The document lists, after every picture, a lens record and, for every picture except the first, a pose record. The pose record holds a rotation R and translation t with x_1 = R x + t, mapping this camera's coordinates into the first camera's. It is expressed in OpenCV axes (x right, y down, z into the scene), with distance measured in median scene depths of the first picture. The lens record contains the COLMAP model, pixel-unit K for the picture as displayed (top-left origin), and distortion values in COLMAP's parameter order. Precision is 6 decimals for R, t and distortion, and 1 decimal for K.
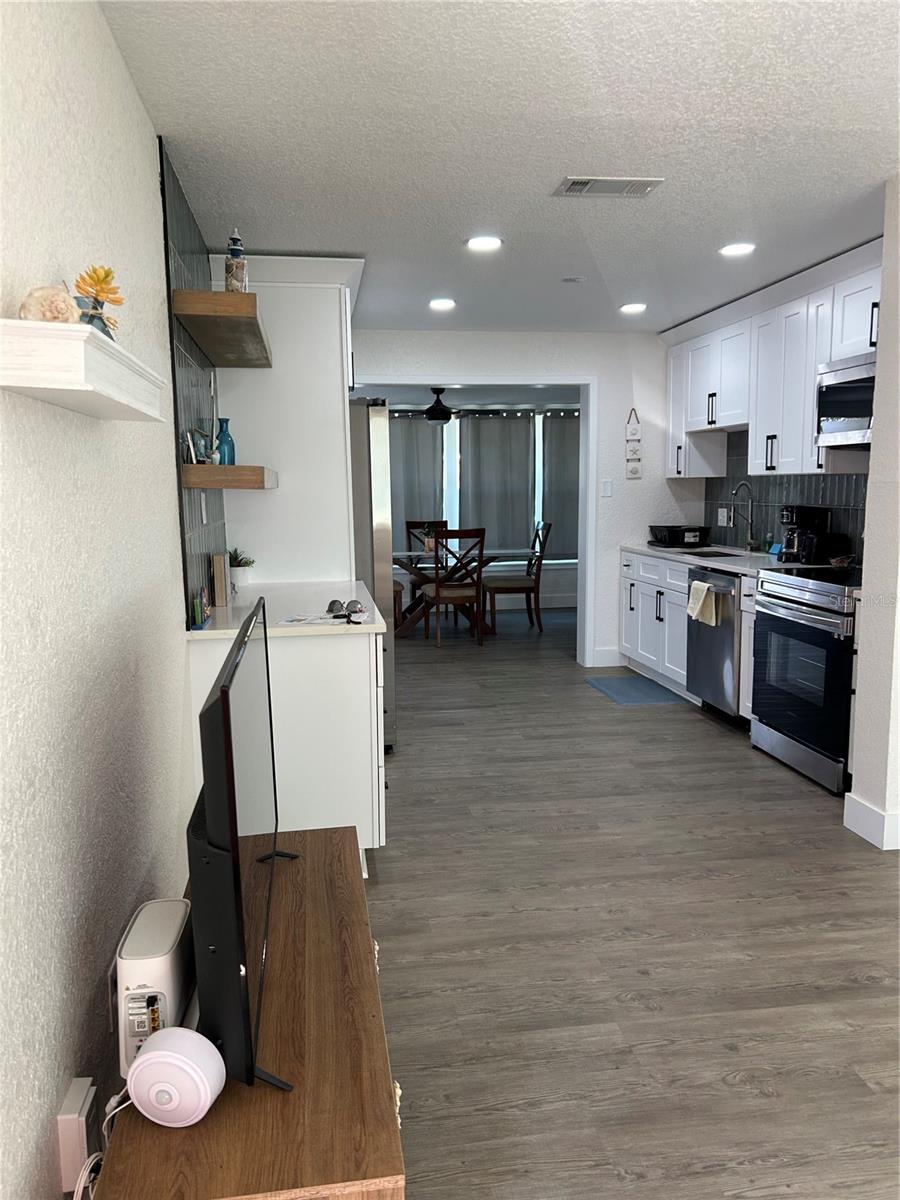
lens RADIAL K [[897.3, 0, 436.4], [0, 897.3, 609.5], [0, 0, 1]] dist [0.061138, -0.064216]
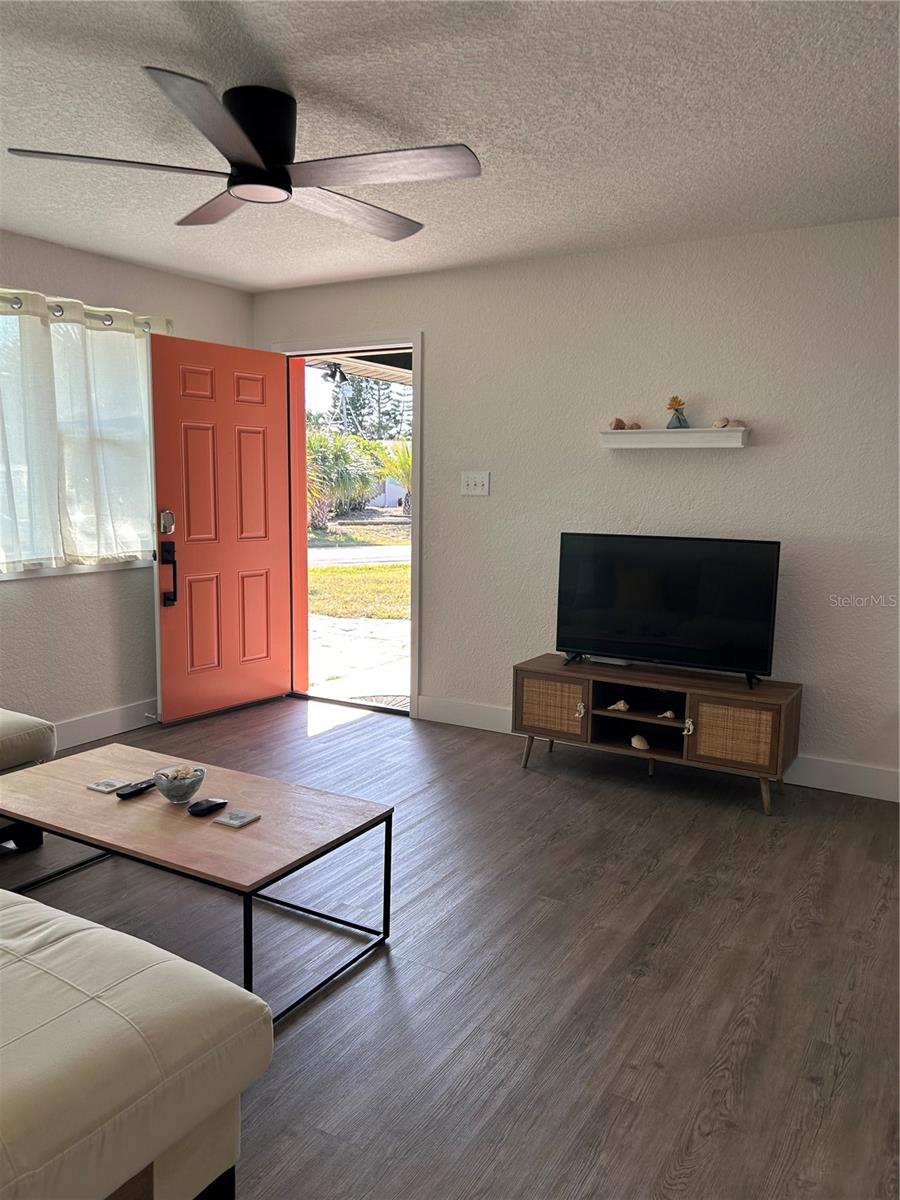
lens RADIAL K [[897.3, 0, 442.7], [0, 897.3, 600.1], [0, 0, 1]] dist [0.061138, -0.064216]
pose [[-0.630321, 0.109535, -0.768568, 0.742286], [-0.109522, 0.967549, 0.227716, -0.108869], [0.768570, 0.227709, -0.597870, 0.740454]]
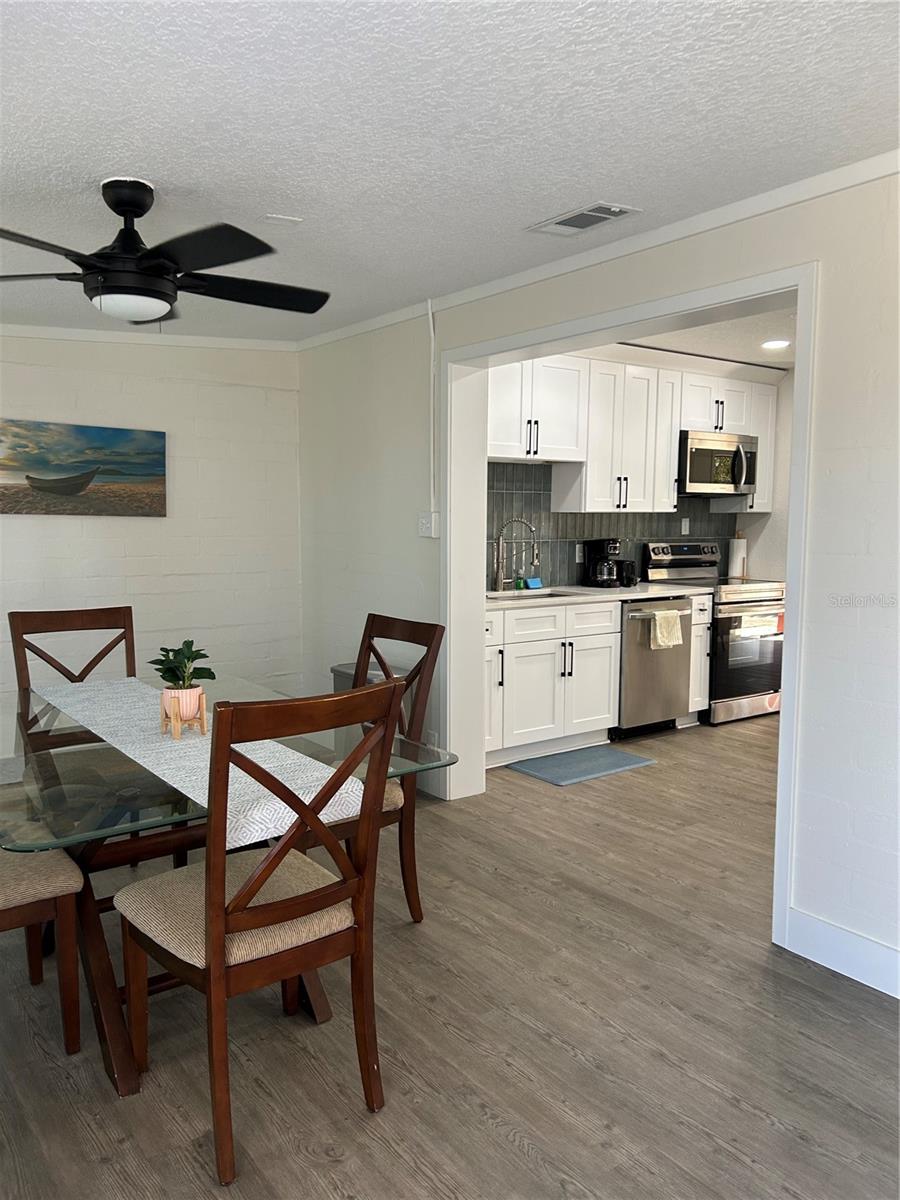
lens RADIAL K [[897.3, 0, 458.4], [0, 897.3, 603.0], [0, 0, 1]] dist [0.061138, -0.064216]
pose [[-0.481199, -0.081522, 0.872812, -0.576919], [0.117210, 0.980743, 0.156224, -0.262023], [-0.868740, 0.177477, -0.462377, 1.898339]]
